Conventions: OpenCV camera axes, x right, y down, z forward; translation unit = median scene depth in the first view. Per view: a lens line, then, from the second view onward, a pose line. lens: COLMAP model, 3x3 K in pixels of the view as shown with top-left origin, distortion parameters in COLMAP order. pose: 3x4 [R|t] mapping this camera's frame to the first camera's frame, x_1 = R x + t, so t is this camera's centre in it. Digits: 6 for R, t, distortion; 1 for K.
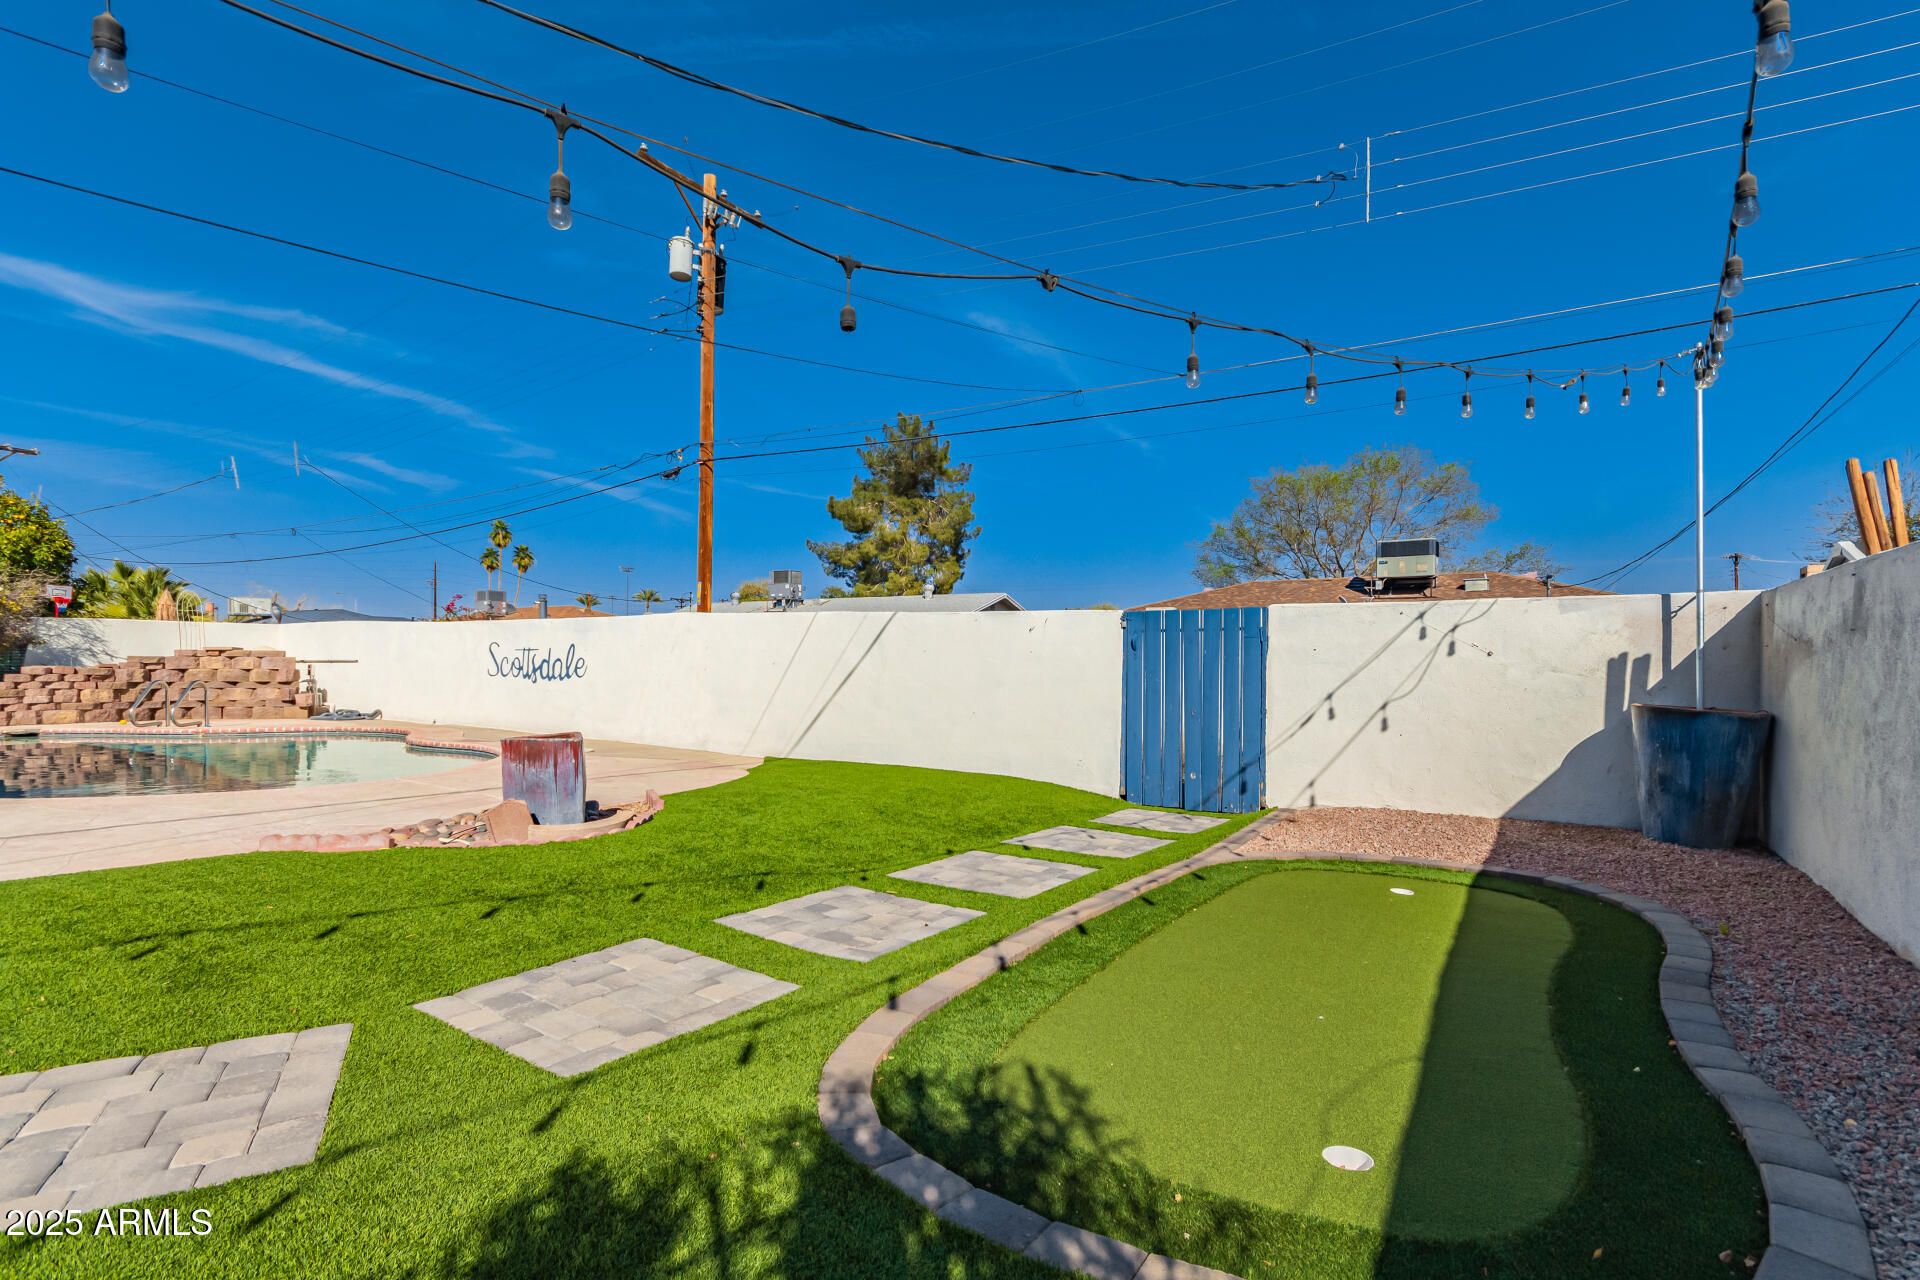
lens RADIAL K [[915.9, 0, 965.1], [0, 915.9, 672.3], [0, 0, 1]] dist [0.003368, 0.001238]
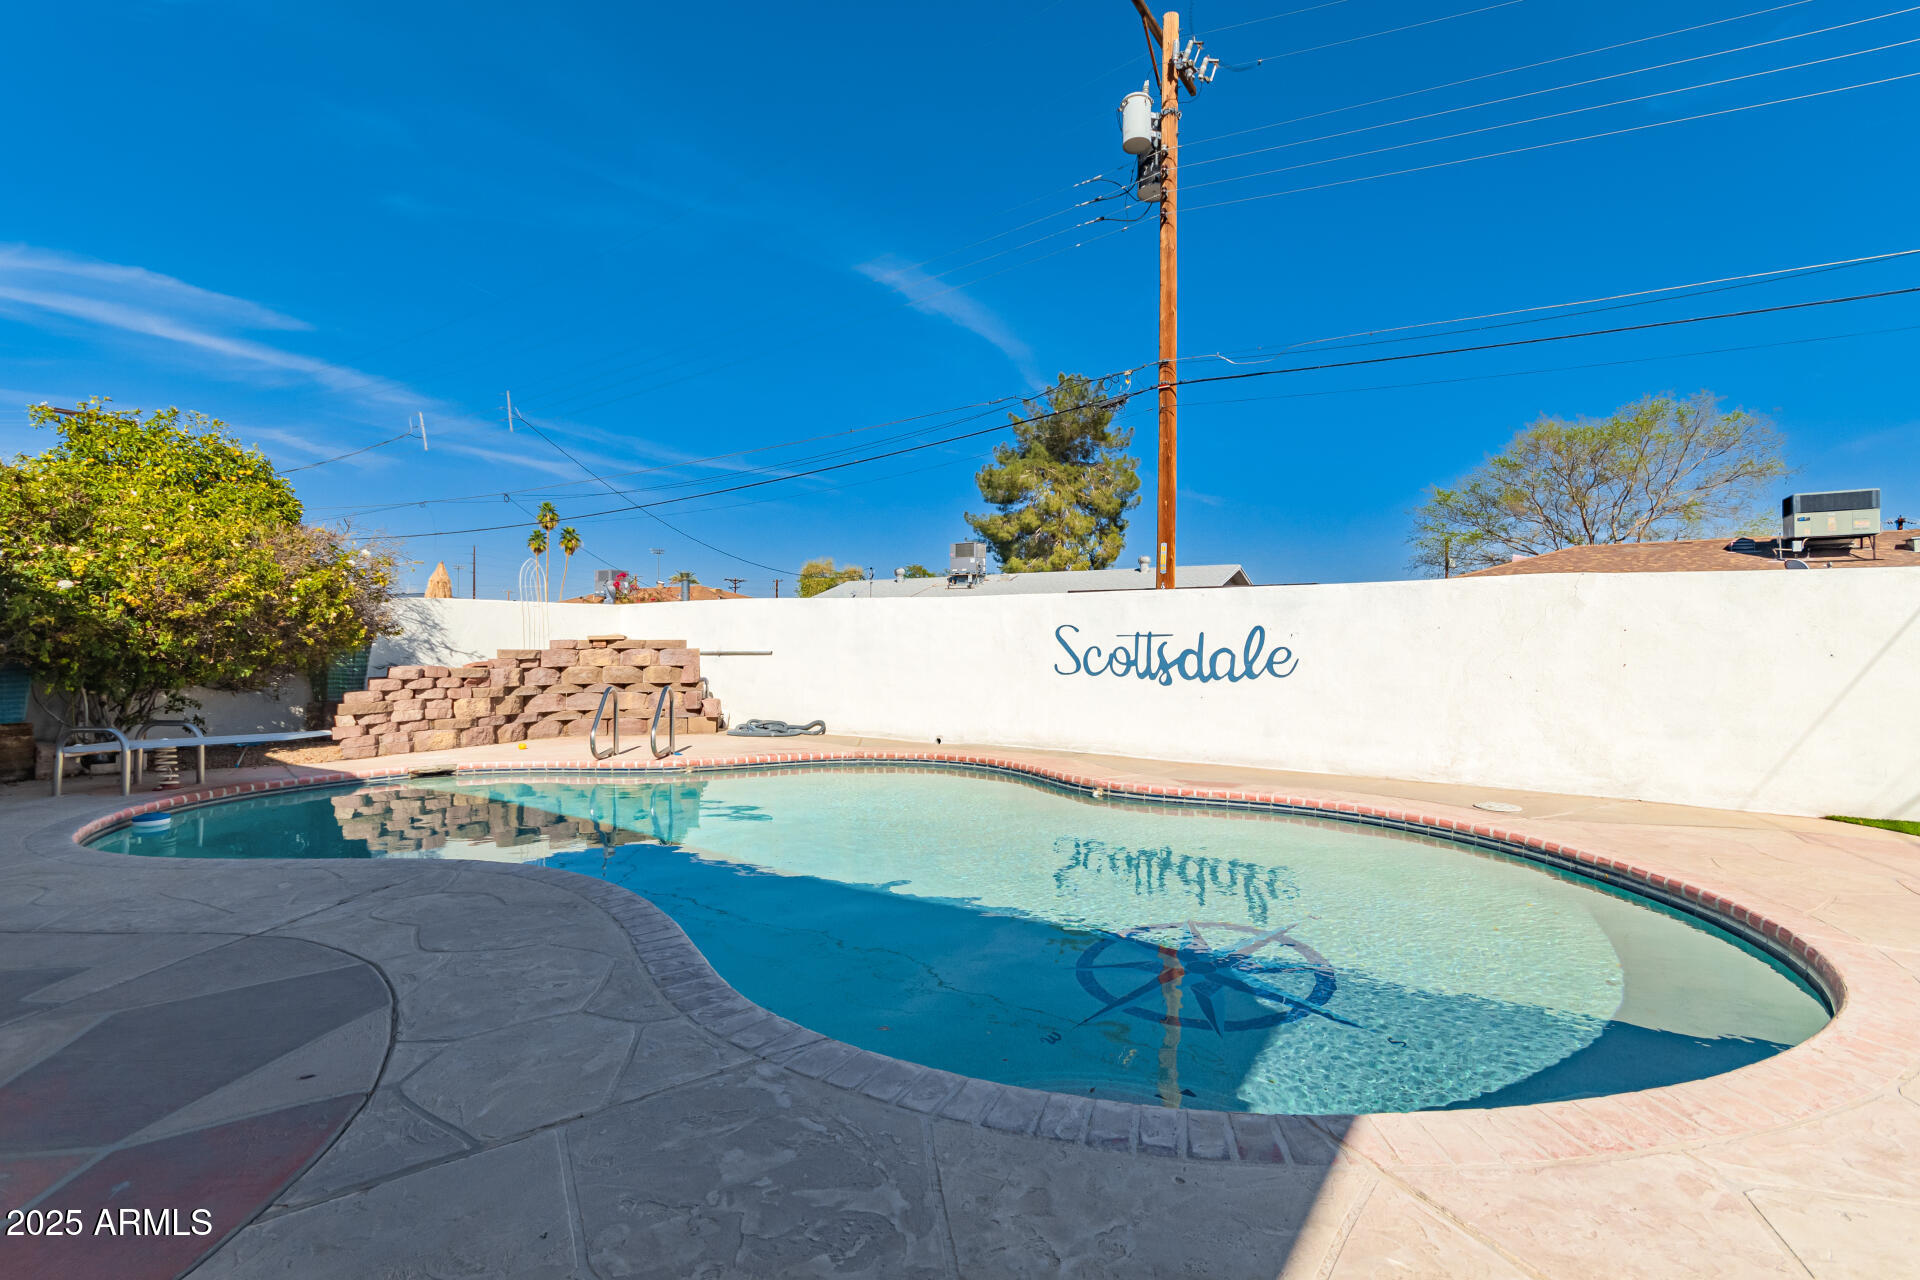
lens RADIAL K [[915.9, 0, 976.2], [0, 915.9, 627.5], [0, 0, 1]] dist [0.003368, 0.001238]
pose [[0.999938, -0.010434, -0.003923, -0.516359], [0.010327, 0.999598, -0.026388, -0.011927], [0.004197, 0.026346, 0.999644, 0.282004]]
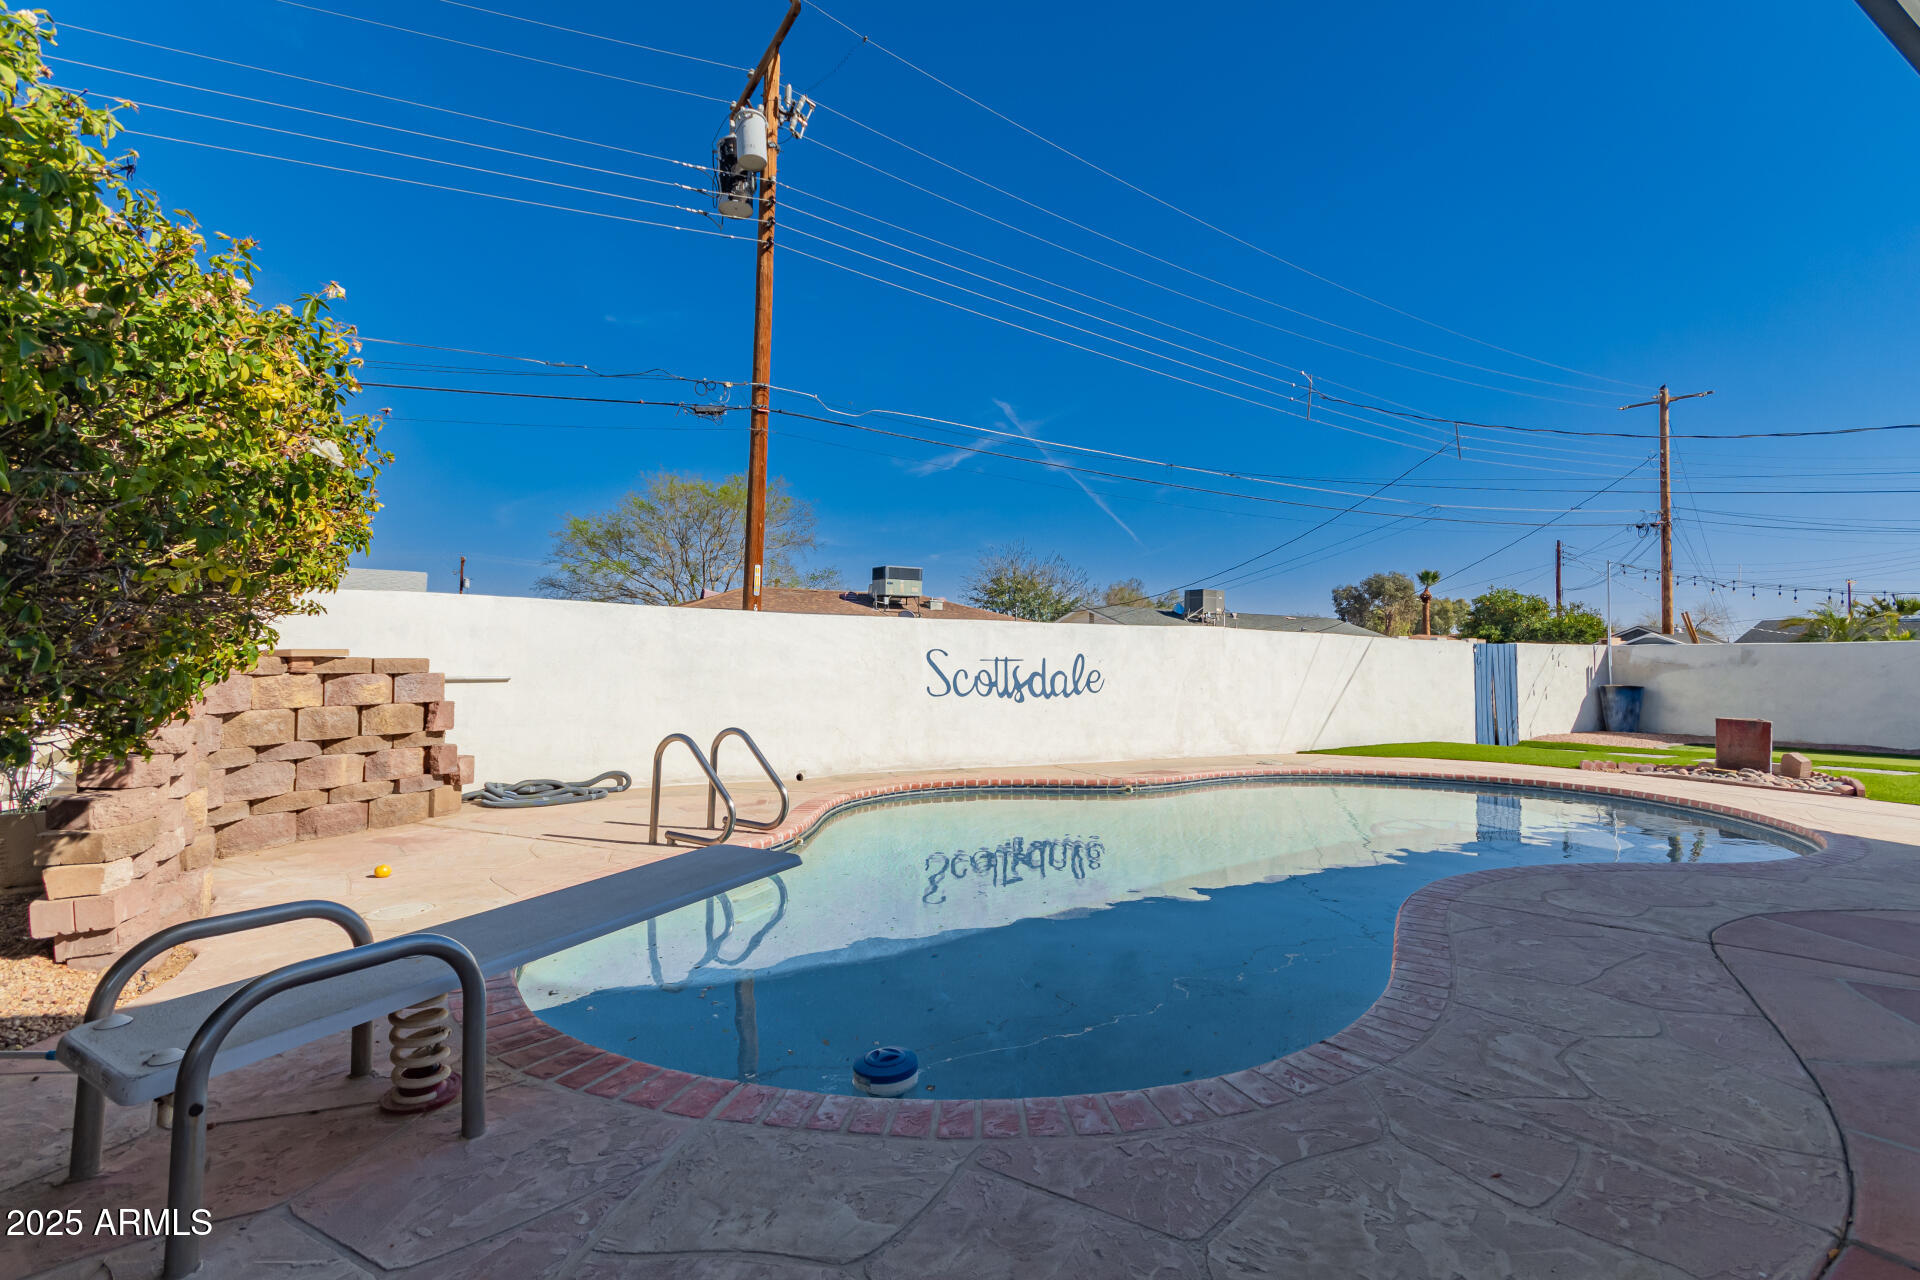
lens RADIAL K [[915.9, 0, 968.3], [0, 915.9, 637.4], [0, 0, 1]] dist [0.003368, 0.001238]
pose [[0.433423, 0.020185, 0.900964, -1.026371], [0.007063, 0.999642, -0.025793, -0.020656], [-0.901163, 0.017543, 0.433126, 0.594135]]
